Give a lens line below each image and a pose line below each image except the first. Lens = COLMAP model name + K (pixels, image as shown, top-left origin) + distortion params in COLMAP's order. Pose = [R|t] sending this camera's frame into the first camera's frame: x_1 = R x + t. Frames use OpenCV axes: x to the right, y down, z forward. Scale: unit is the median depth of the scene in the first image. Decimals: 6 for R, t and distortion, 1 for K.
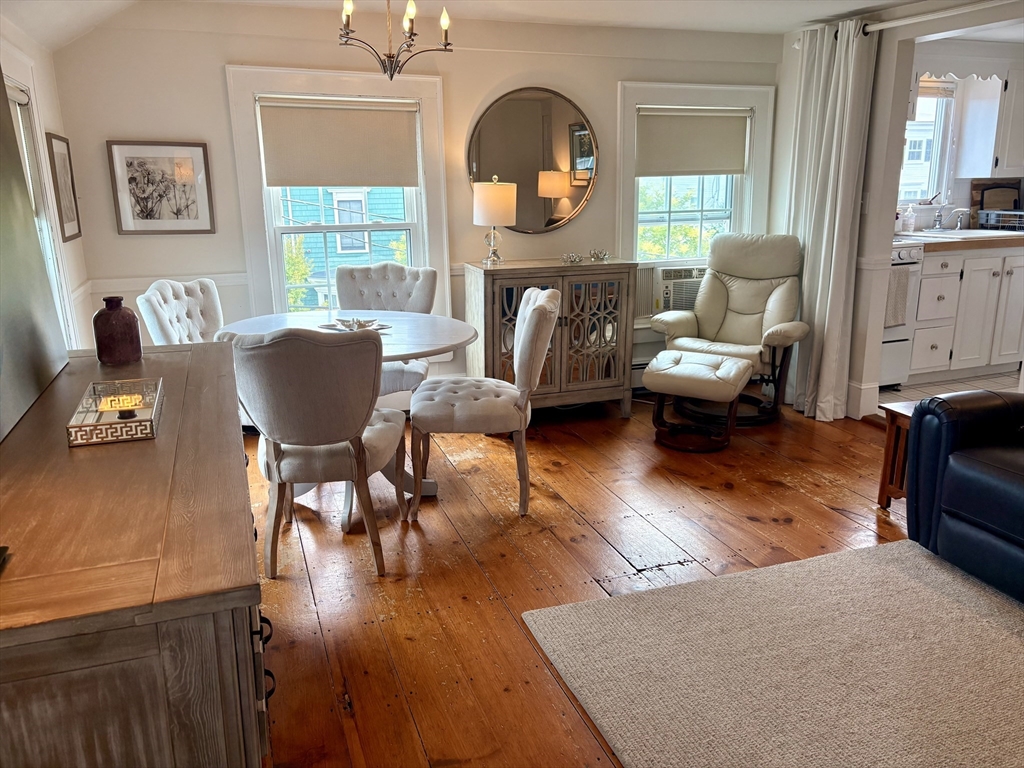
lens RADIAL K [[772.6, 0, 513.8], [0, 772.6, 380.7], [0, 0, 1]] dist [0.027800, -0.028239]
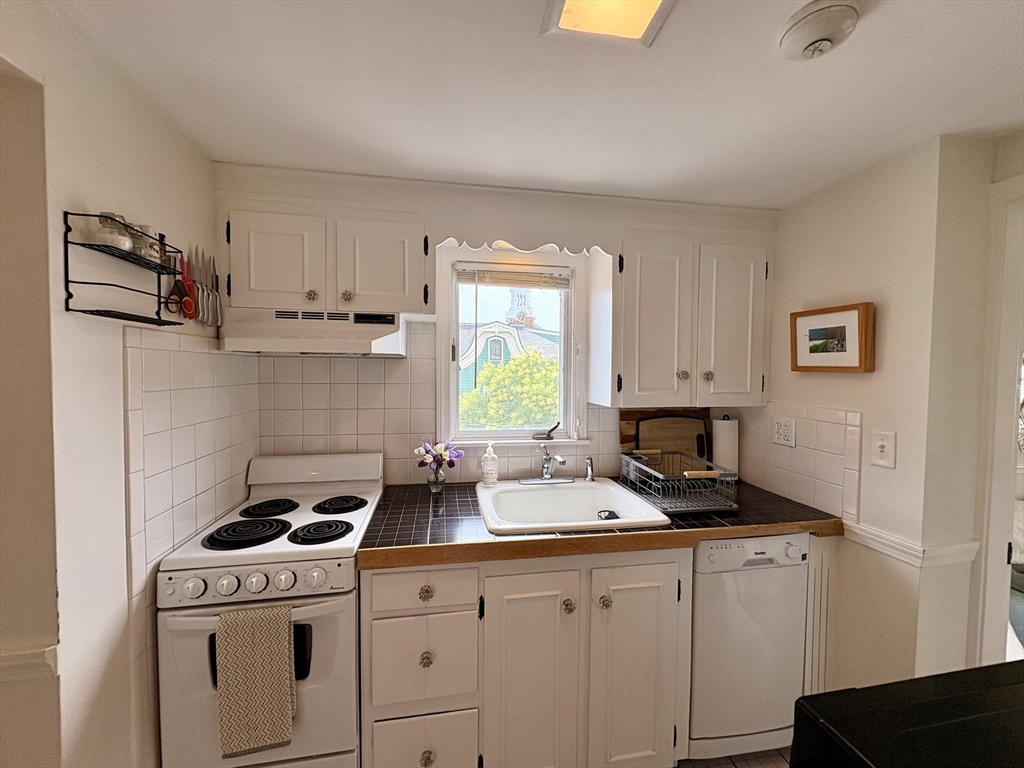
lens RADIAL K [[406.1, 0, 513.5], [0, 406.1, 383.5], [0, 0, 1]] dist [0.000644, -0.000434]
pose [[0.982613, 0.035031, -0.182331, 0.586044], [-0.072659, 0.976270, -0.204003, -0.205815], [0.170858, 0.213704, 0.961841, 0.667543]]
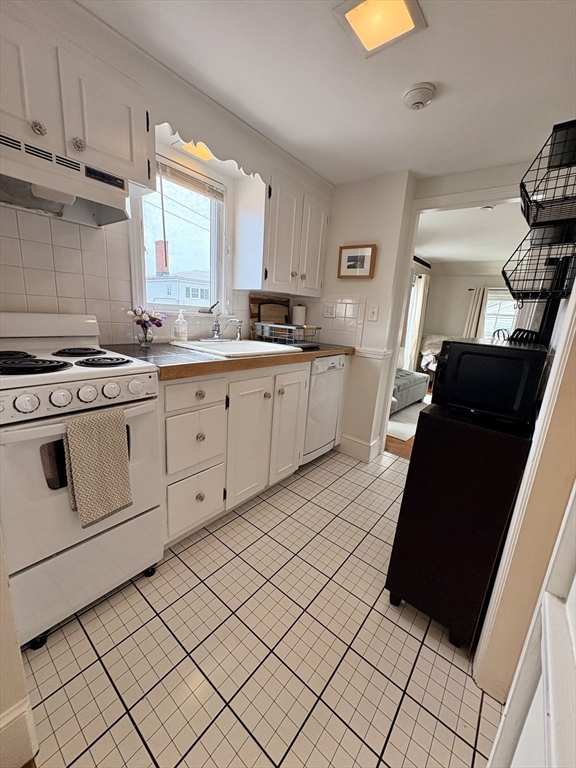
lens RADIAL K [[304.6, 0, 288.2], [0, 304.6, 384.0], [0, 0, 1]] dist [0.000644, -0.000434]
pose [[0.852935, -0.041563, 0.520359, 0.431155], [0.044333, 0.998991, 0.007126, -0.141511], [-0.520131, 0.016992, 0.853918, 0.648239]]
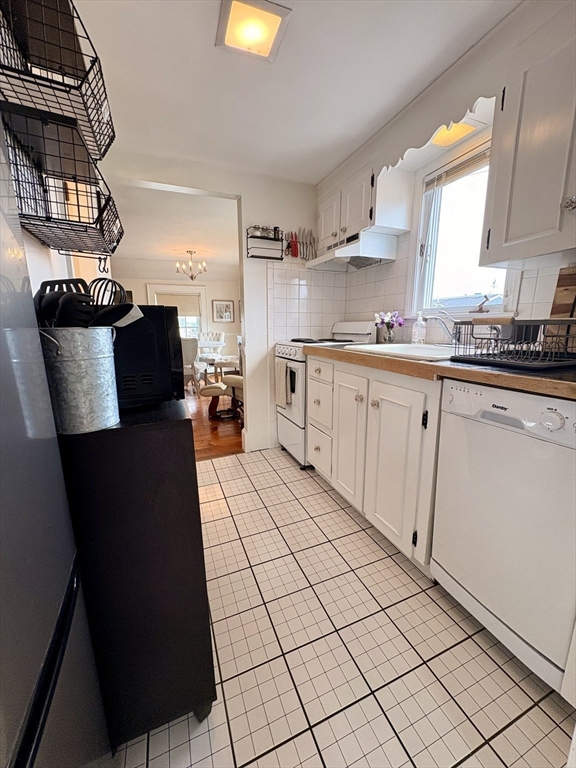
lens RADIAL K [[304.6, 0, 290.1], [0, 304.6, 385.4], [0, 0, 1]] dist [0.000644, -0.000434]
pose [[0.038687, 0.211795, -0.976548, 0.851010], [-0.246283, 0.949153, 0.196096, -0.179575], [0.968426, 0.232920, 0.088881, 0.843613]]
